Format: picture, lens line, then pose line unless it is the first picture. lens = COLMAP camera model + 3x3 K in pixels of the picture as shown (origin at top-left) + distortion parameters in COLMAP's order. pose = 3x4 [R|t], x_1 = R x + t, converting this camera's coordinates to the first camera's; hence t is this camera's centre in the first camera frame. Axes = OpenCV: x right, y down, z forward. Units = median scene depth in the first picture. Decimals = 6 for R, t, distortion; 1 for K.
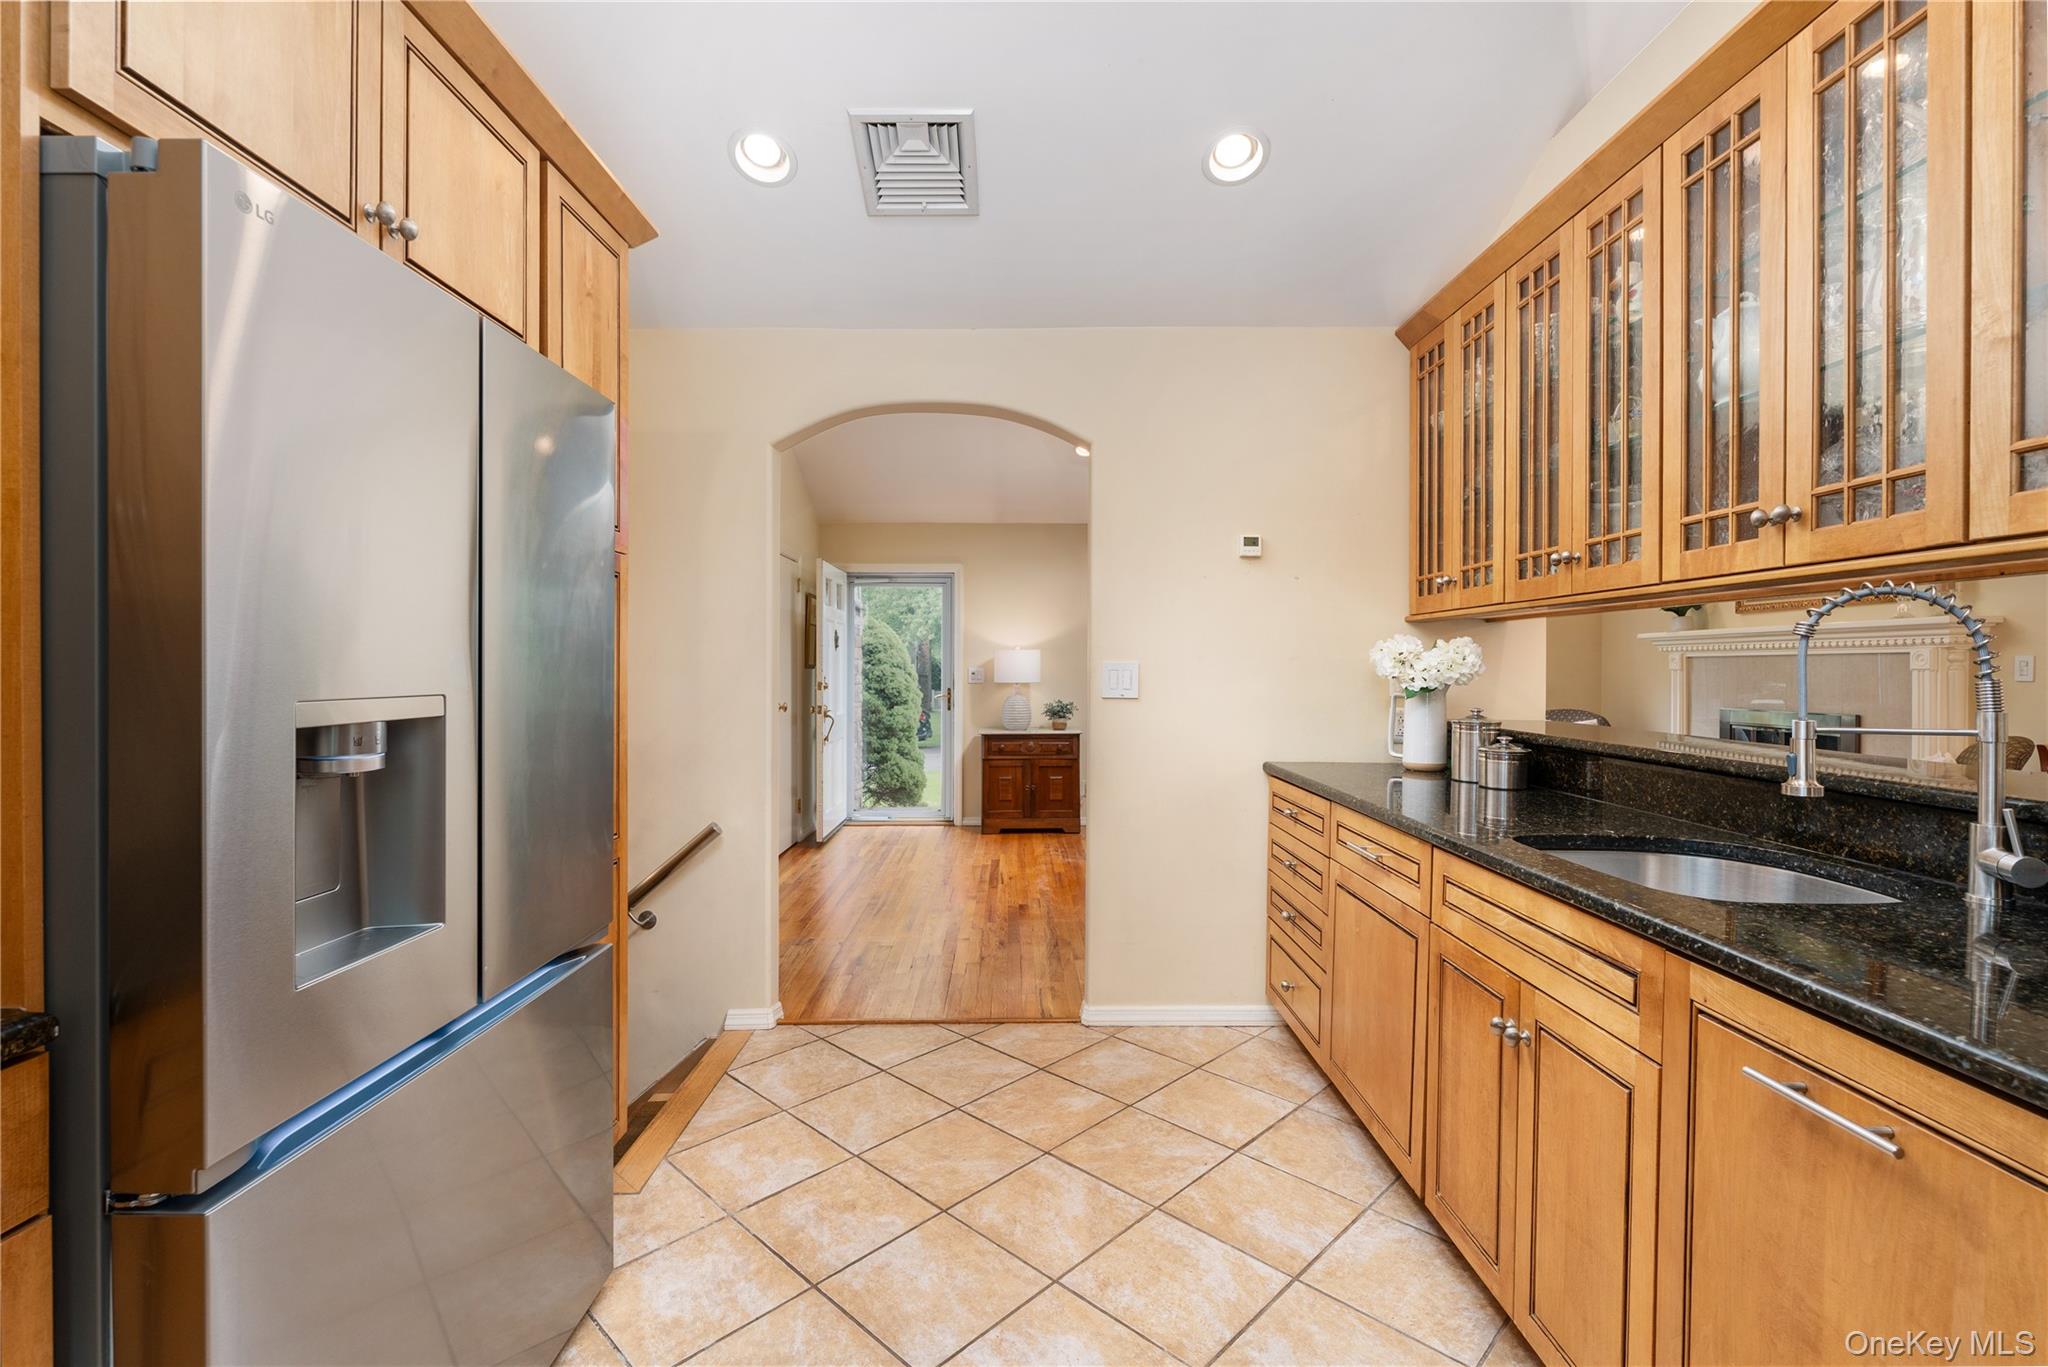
lens RADIAL K [[907.8, 0, 1021.2], [0, 907.8, 676.4], [0, 0, 1]] dist [-0.001276, -0.000962]
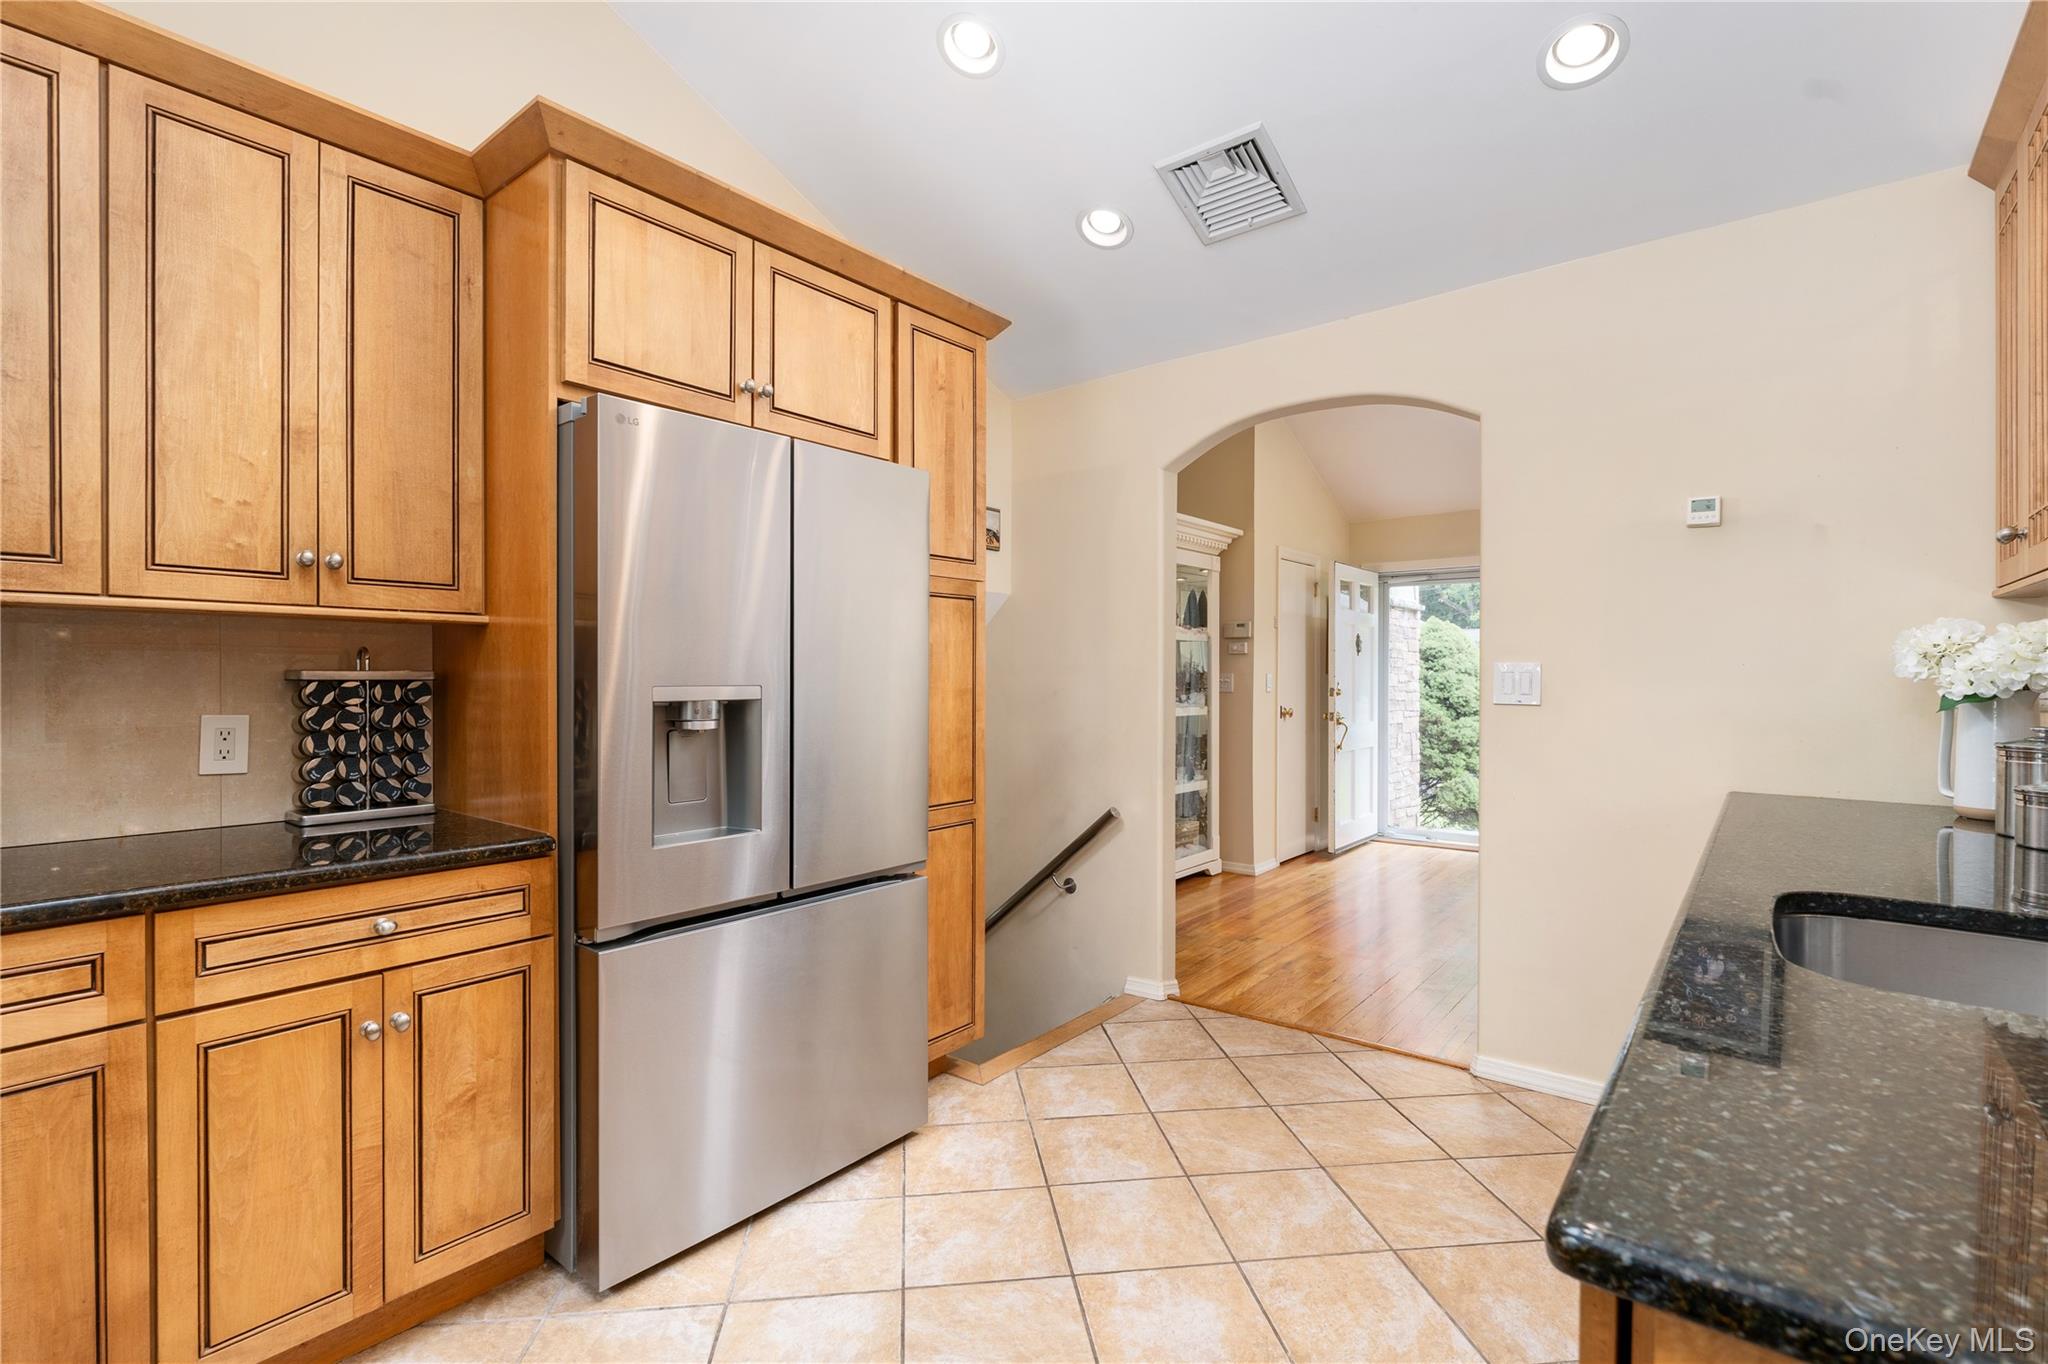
lens RADIAL K [[907.8, 0, 967.6], [0, 907.8, 679.9], [0, 0, 1]] dist [-0.001276, -0.000962]
pose [[0.770807, 0.000963, -0.637068, 0.301731], [-0.003891, 0.999987, -0.003197, 0.006167], [0.637057, 0.004943, 0.770801, 0.005148]]
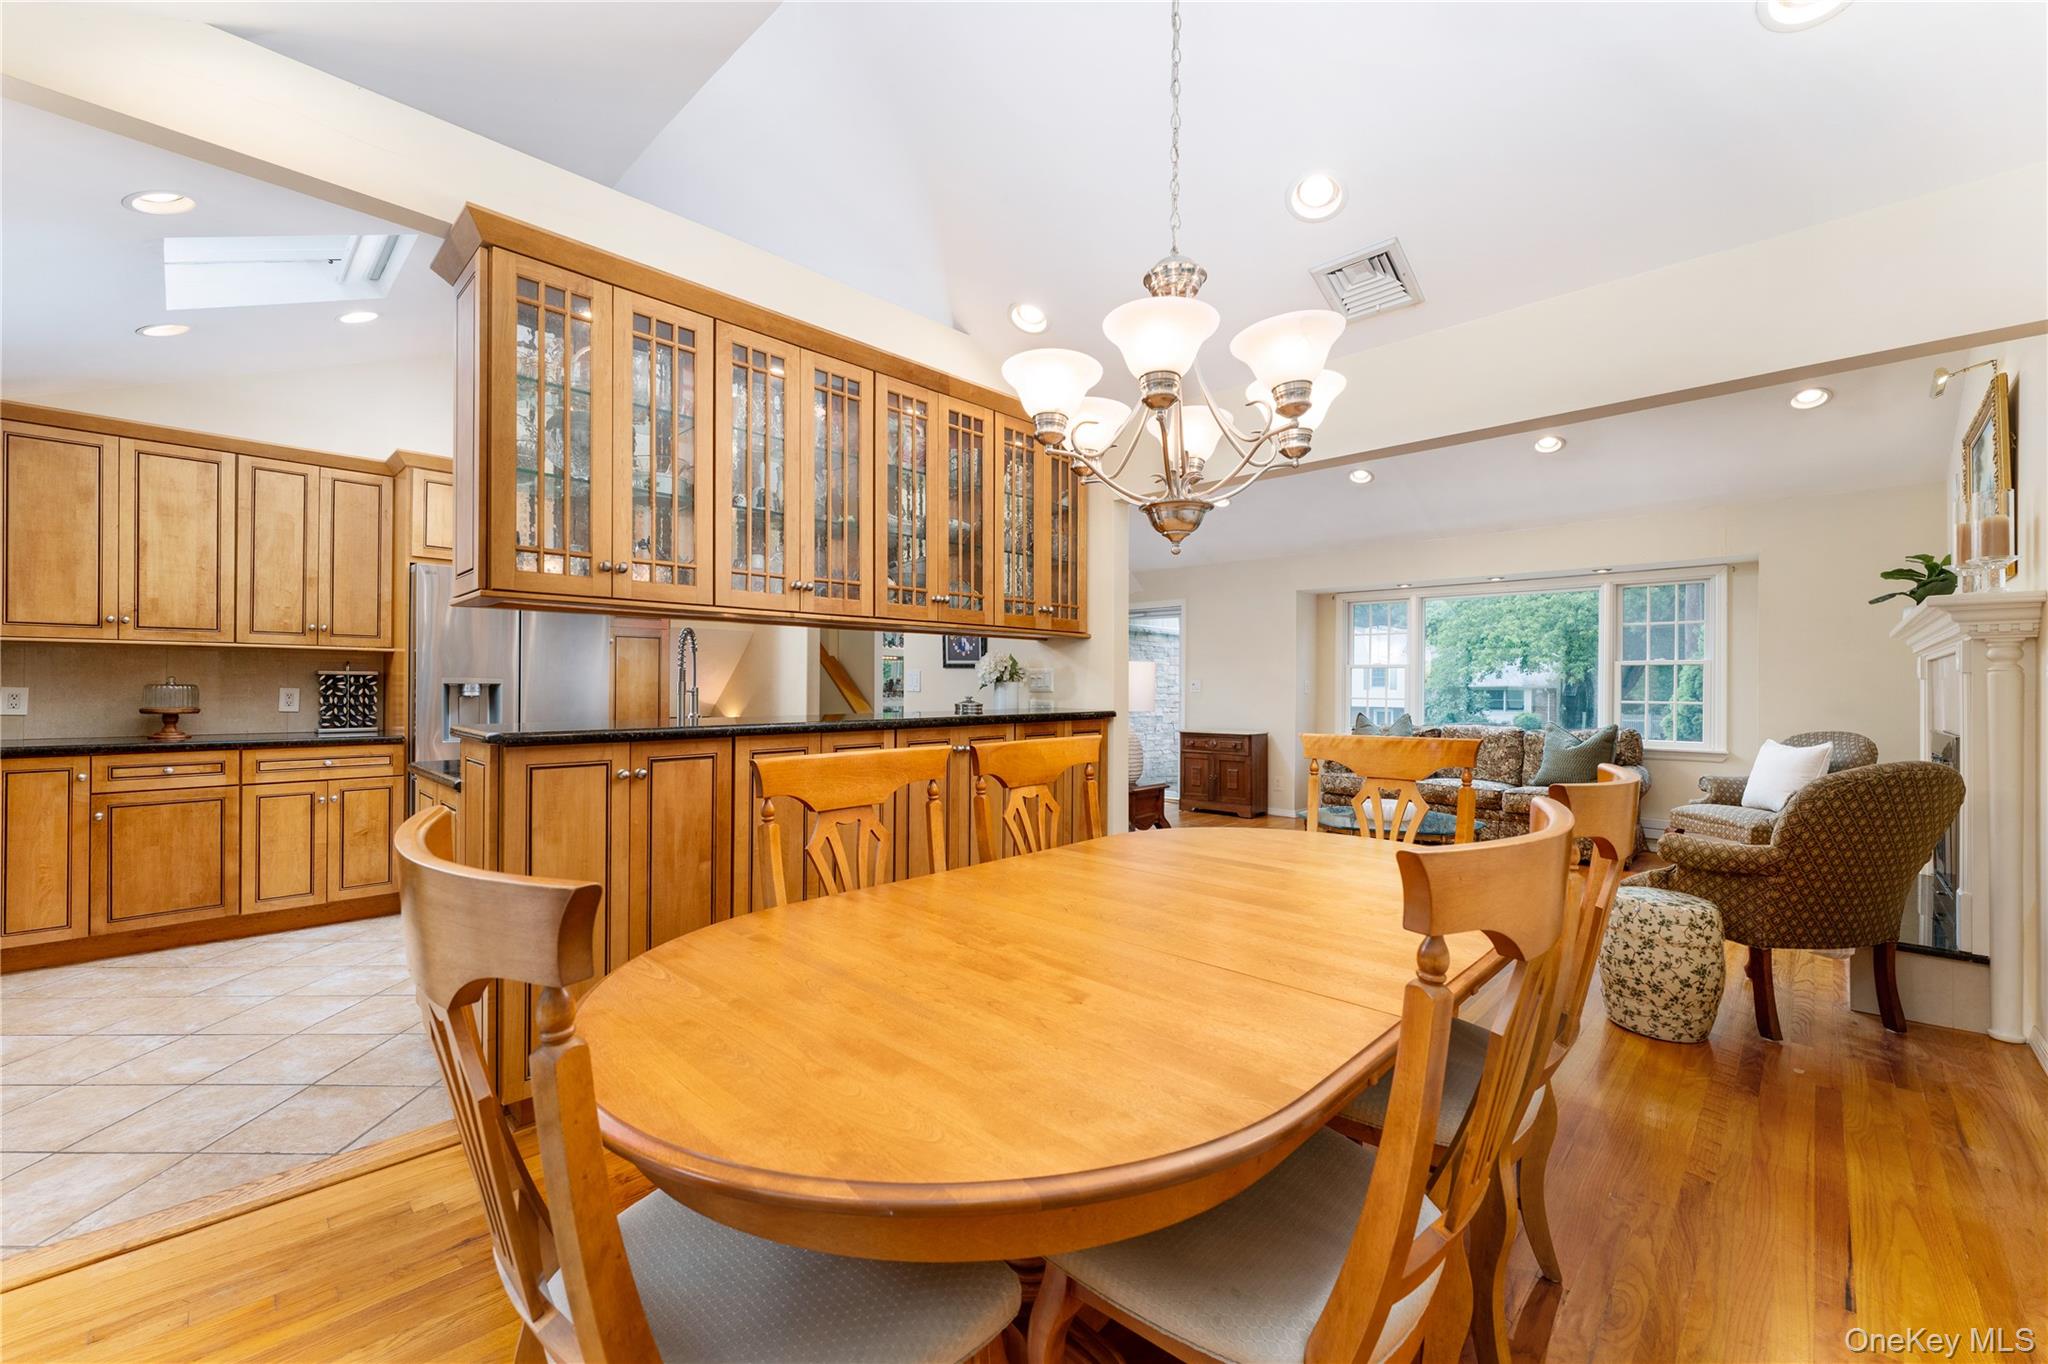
lens RADIAL K [[829.1, 0, 1027.2], [0, 829.1, 684.1], [0, 0, 1]] dist [-0.003206, 0.000027]
pose [[0.712929, -0.001458, -0.701235, 1.599946], [-0.009046, 0.999895, -0.011277, 0.031093], [0.701178, 0.014383, 0.712841, 0.041095]]
